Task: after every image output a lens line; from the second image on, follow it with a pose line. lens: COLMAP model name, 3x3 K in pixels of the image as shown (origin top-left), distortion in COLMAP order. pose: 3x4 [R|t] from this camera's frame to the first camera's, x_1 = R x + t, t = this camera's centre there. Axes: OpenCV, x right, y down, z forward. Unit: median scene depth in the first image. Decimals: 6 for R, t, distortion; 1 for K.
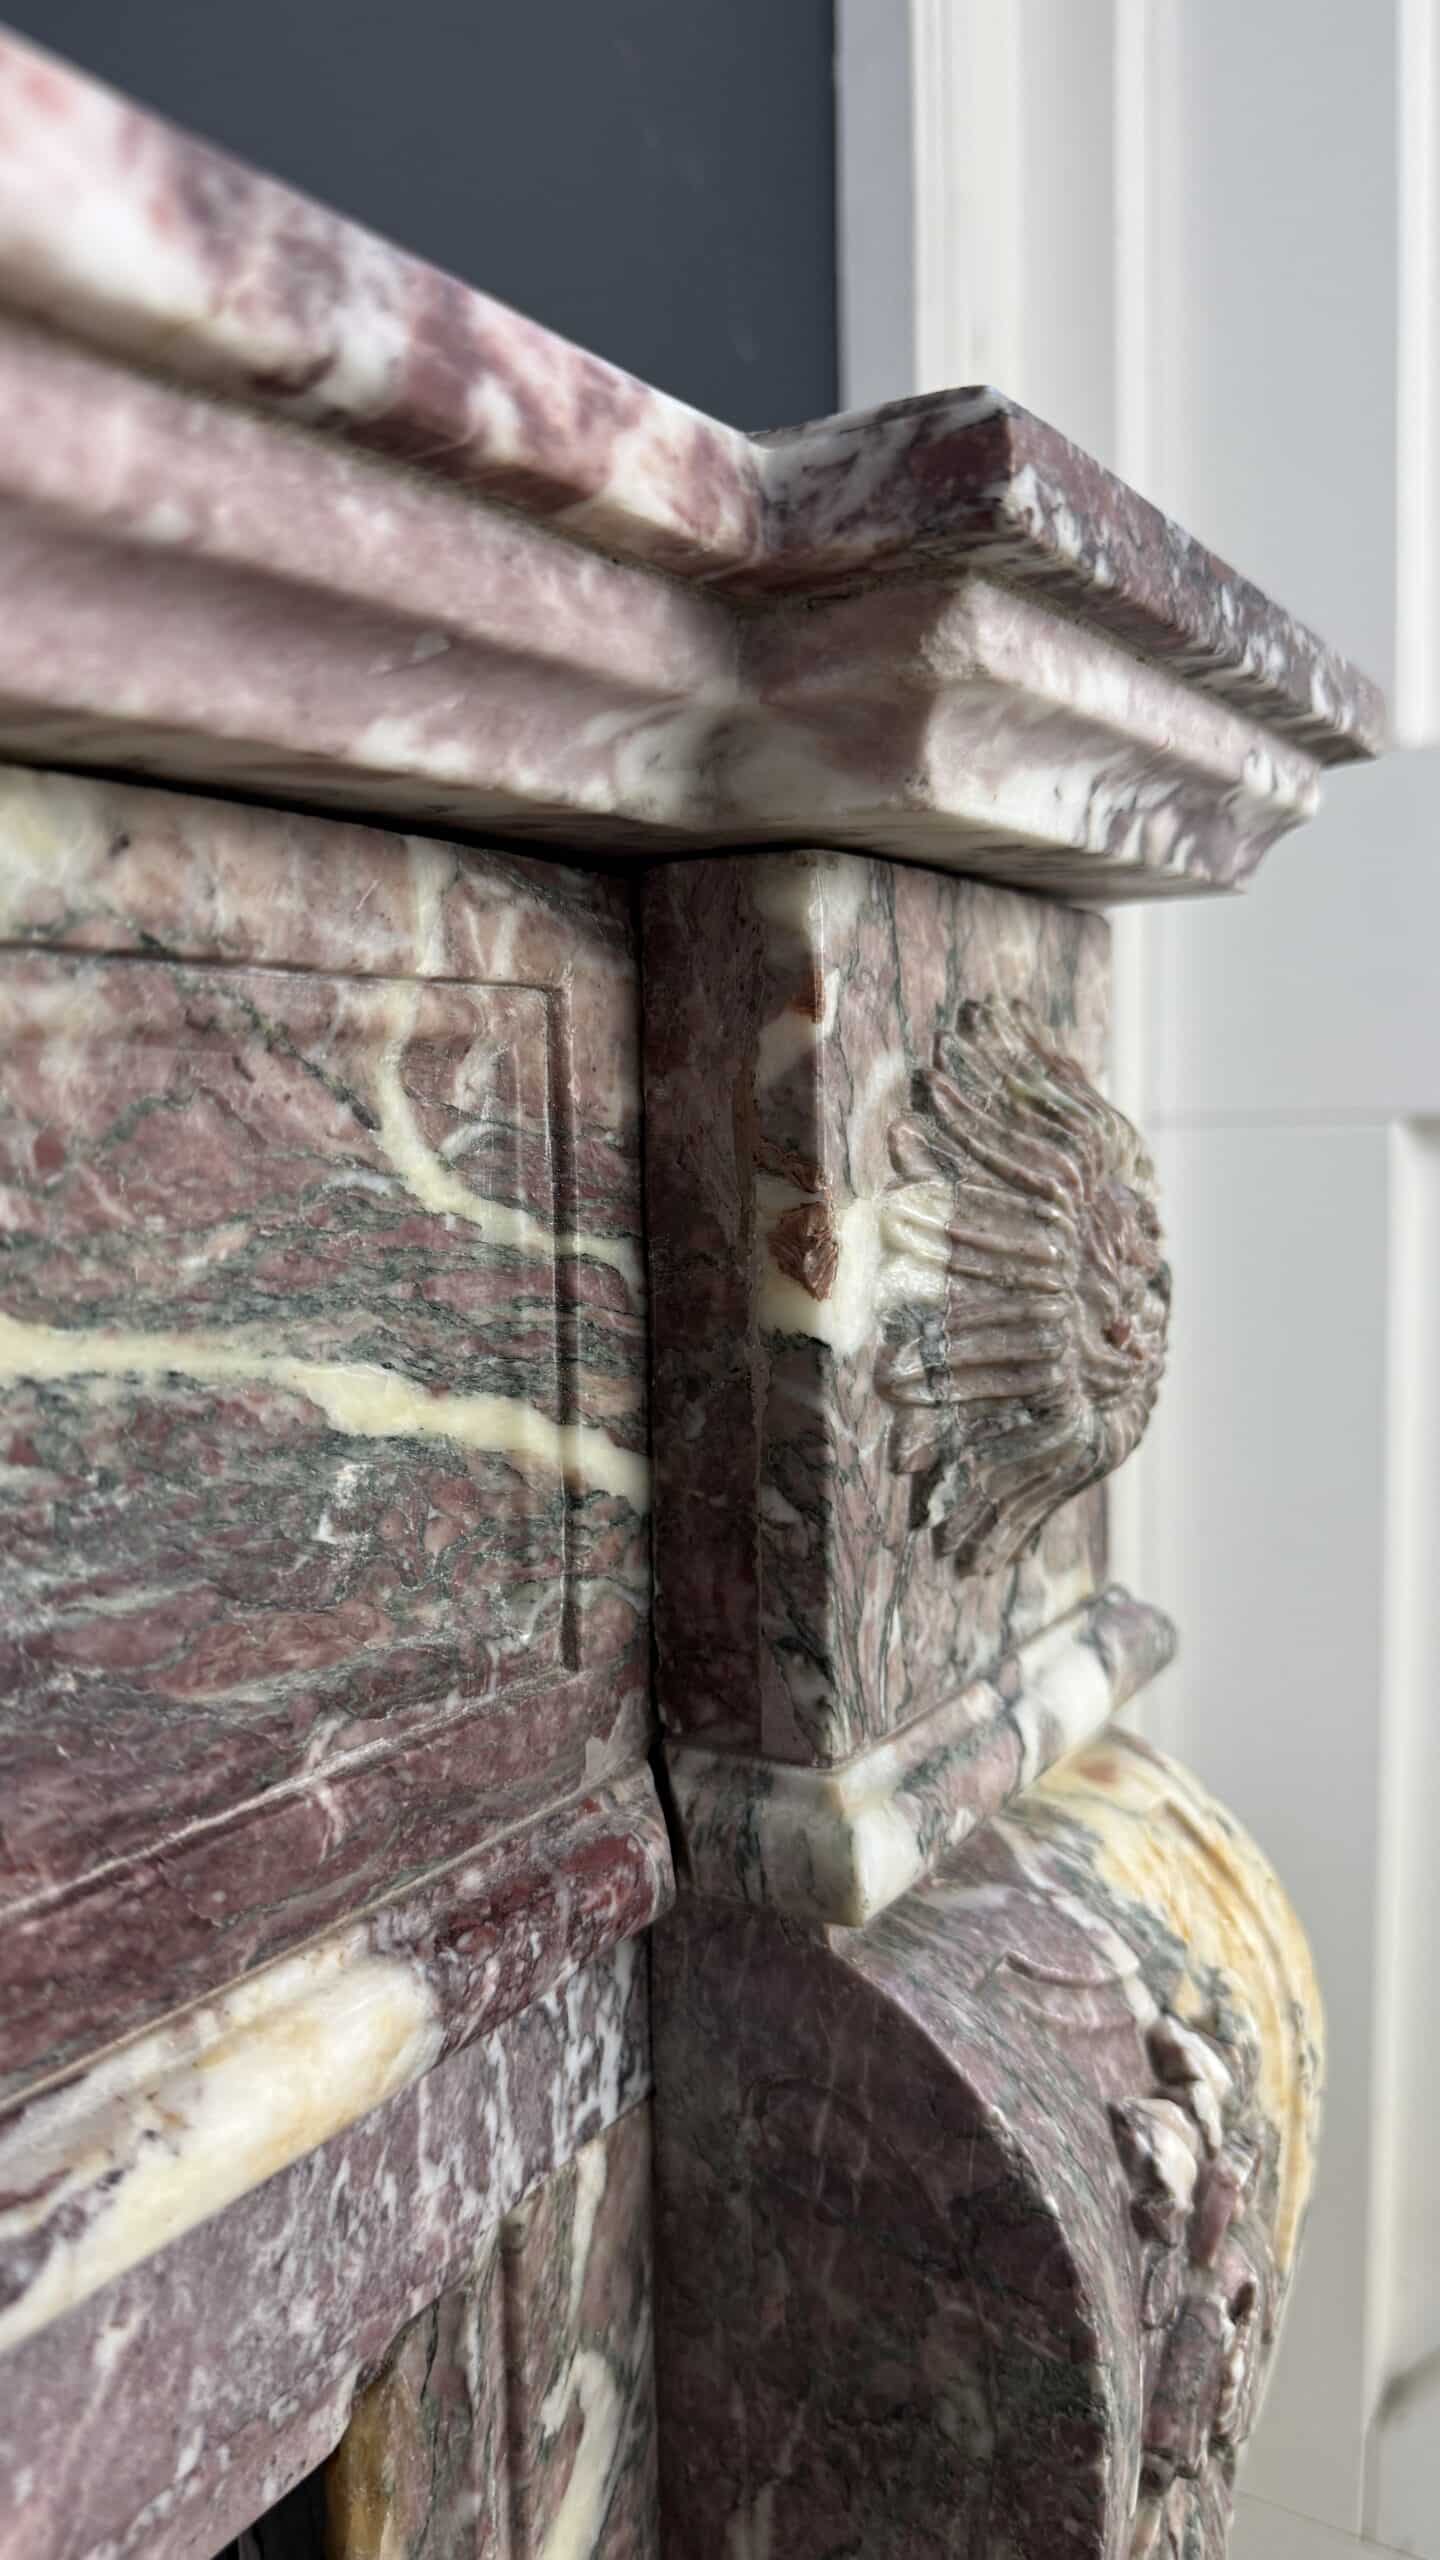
lens RADIAL K [[1864.2, 0, 713.4], [0, 1864.2, 1285.7], [0, 0, 1]] dist [0.139792, -0.361263]
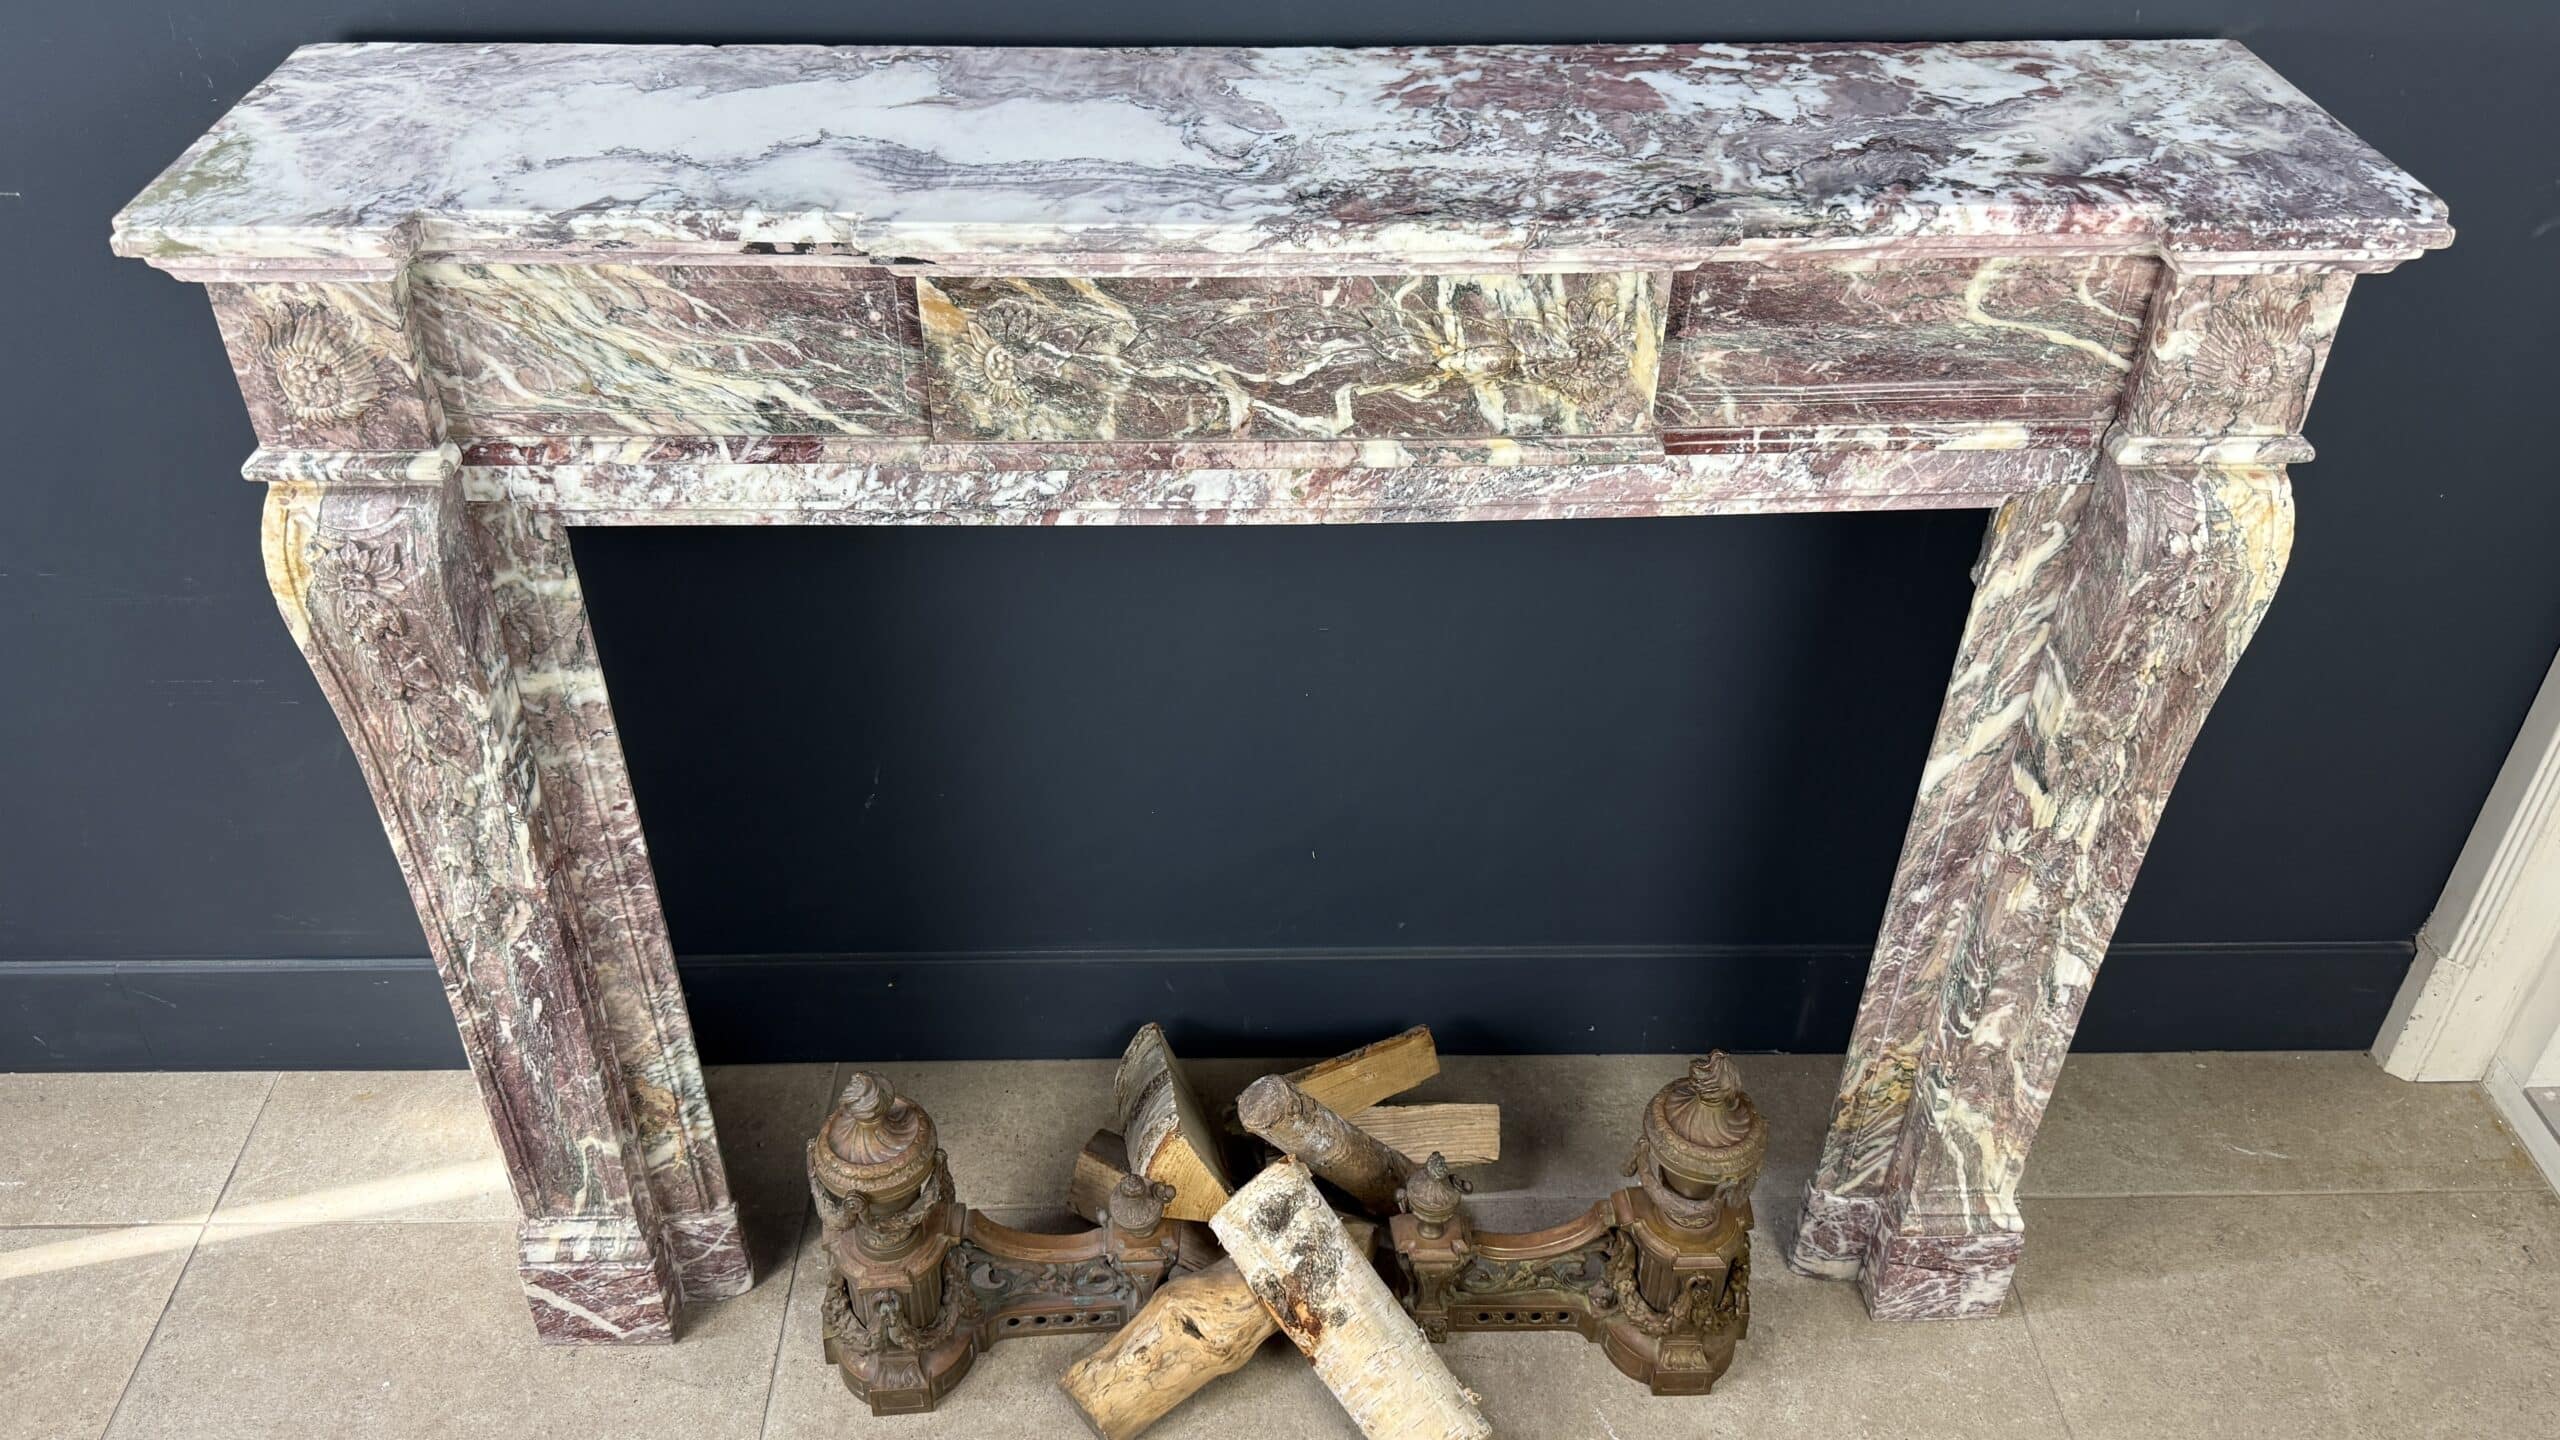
lens RADIAL K [[1990.8, 0, 1250.9], [0, 1990.8, 733.2], [0, 0, 1]] dist [0.195214, -0.467244]
pose [[0.550040, 0.517482, -0.655491, 3.084360], [-0.095954, 0.818851, 0.565930, -2.179554], [0.829608, -0.248386, 0.500055, -4.335563]]
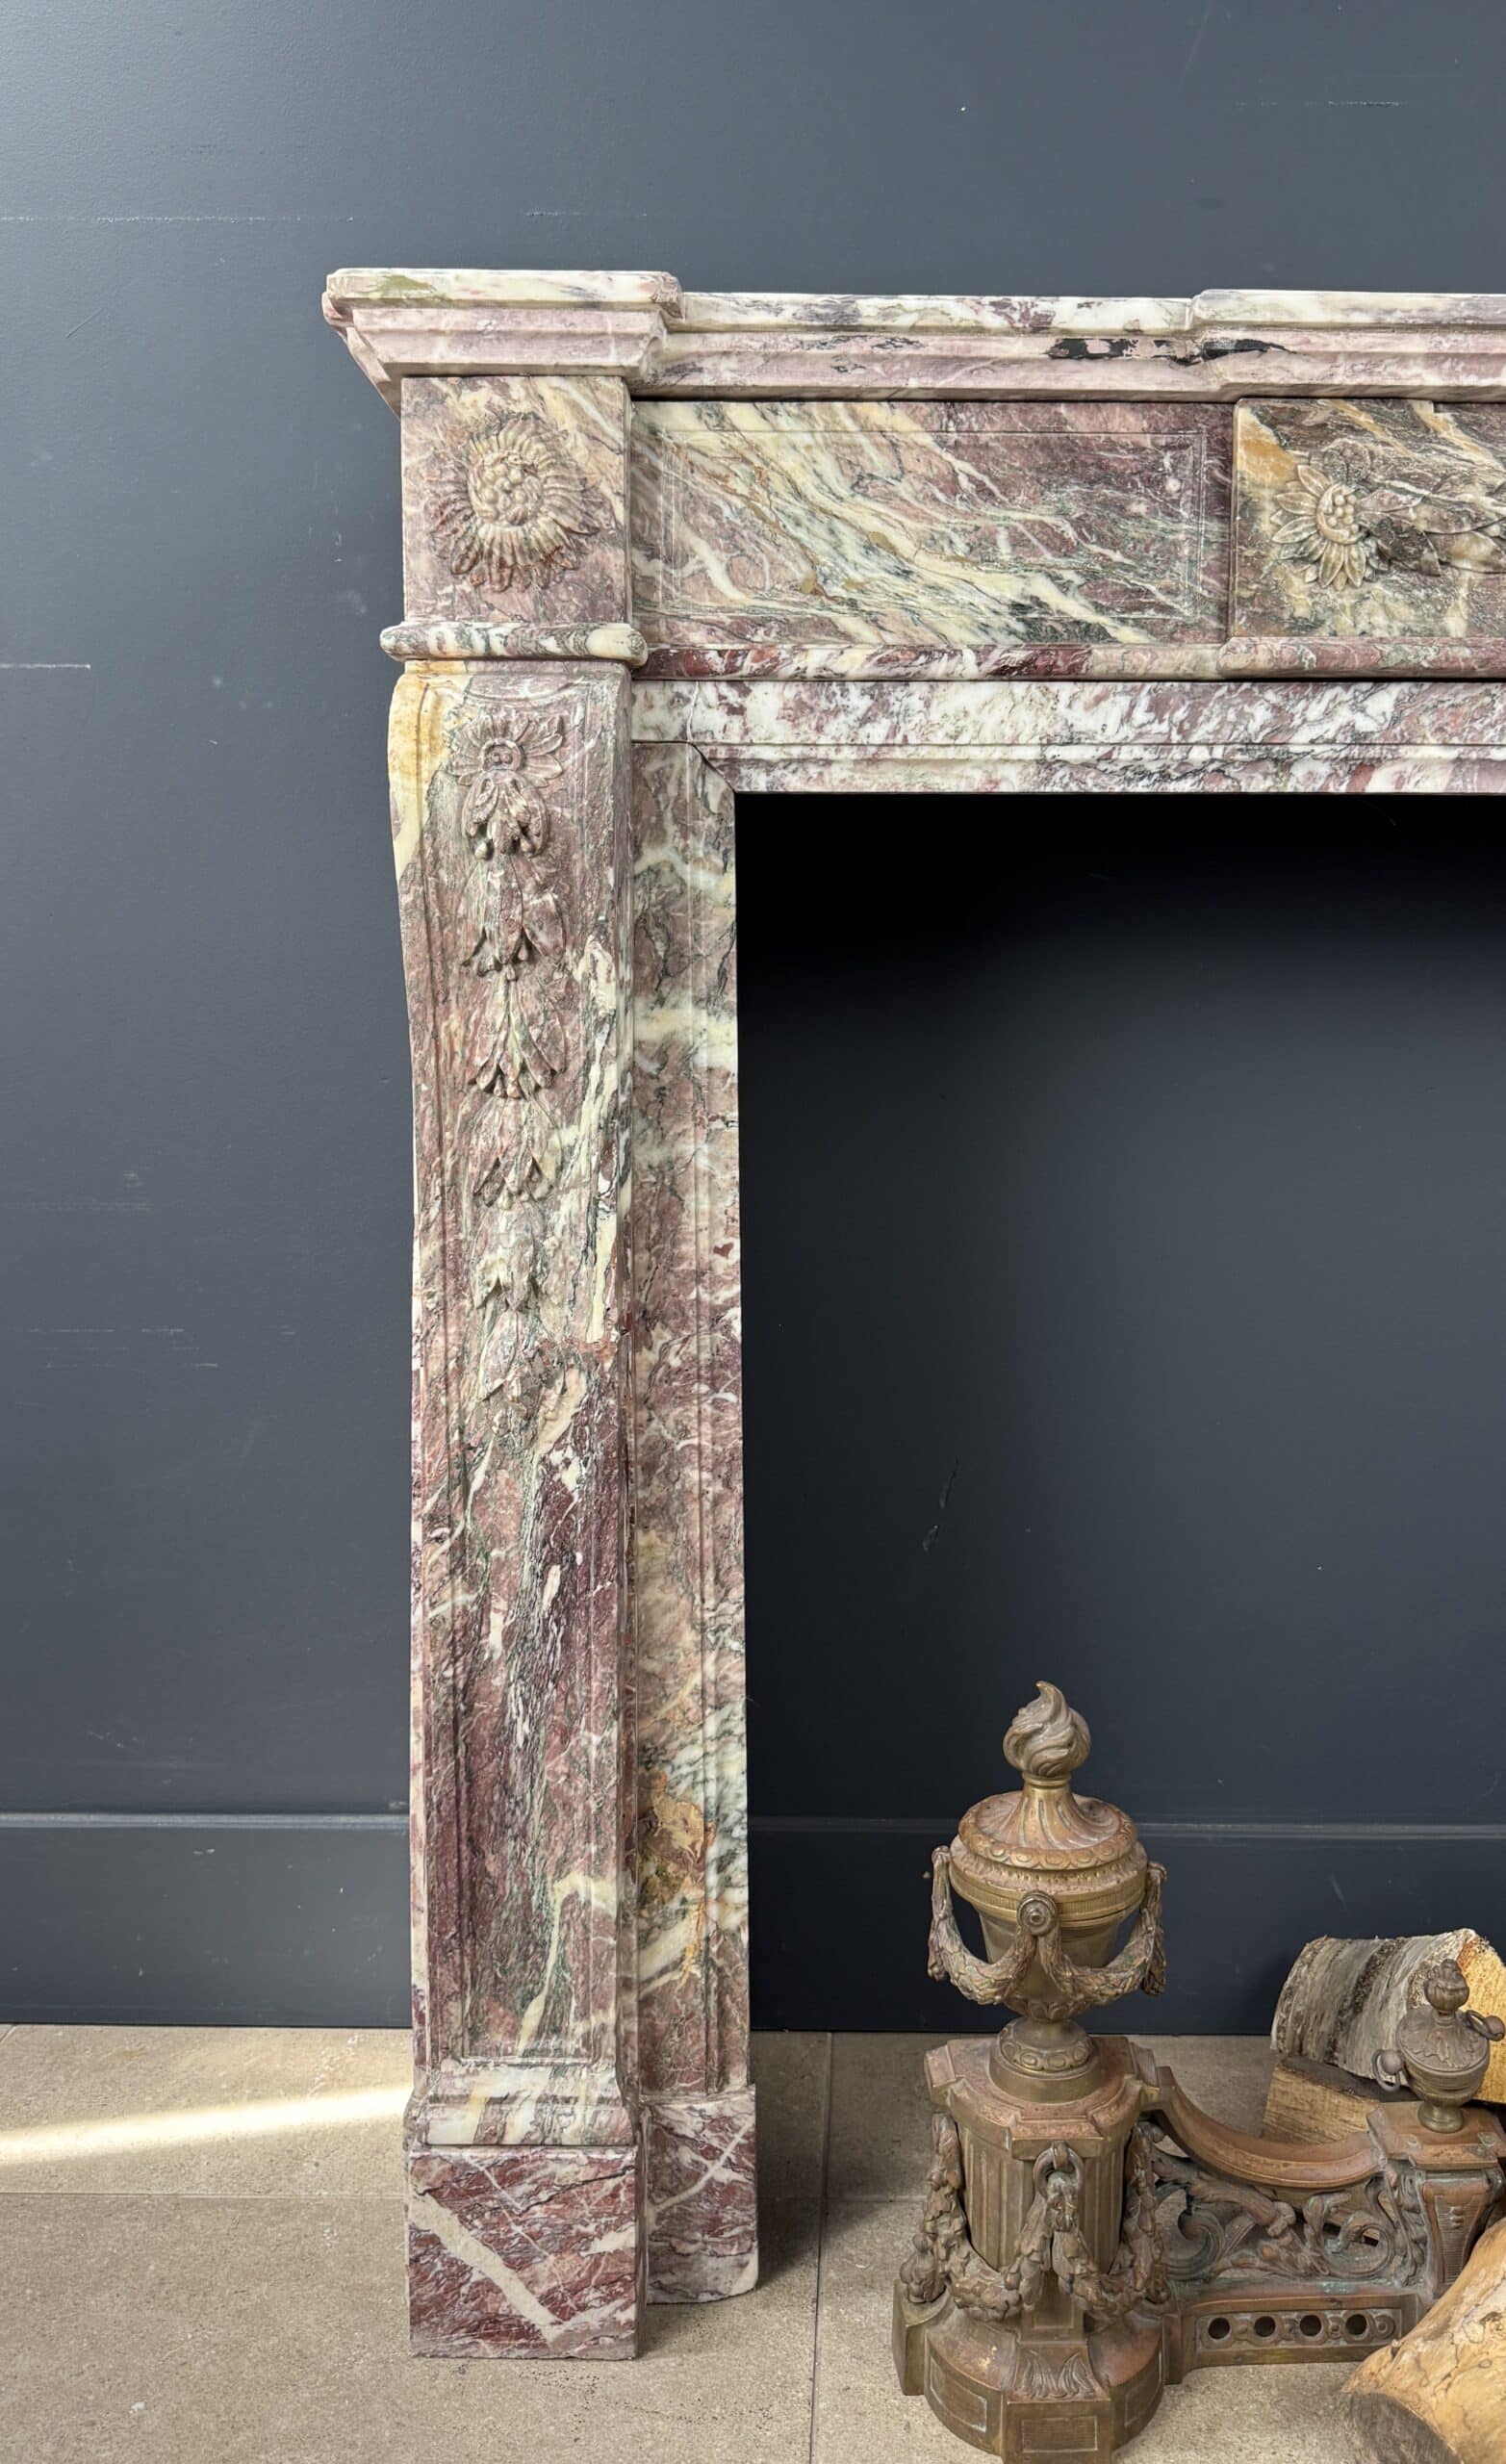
lens RADIAL K [[1965.2, 0, 859.1], [0, 1965.2, 1113.8], [0, 0, 1]] dist [0.097010, -0.171815]
pose [[0.526626, 0.061458, -0.847873, 1.708025], [-0.097364, 0.995181, 0.011661, 1.803051], [0.844503, 0.076411, 0.530072, -5.043669]]
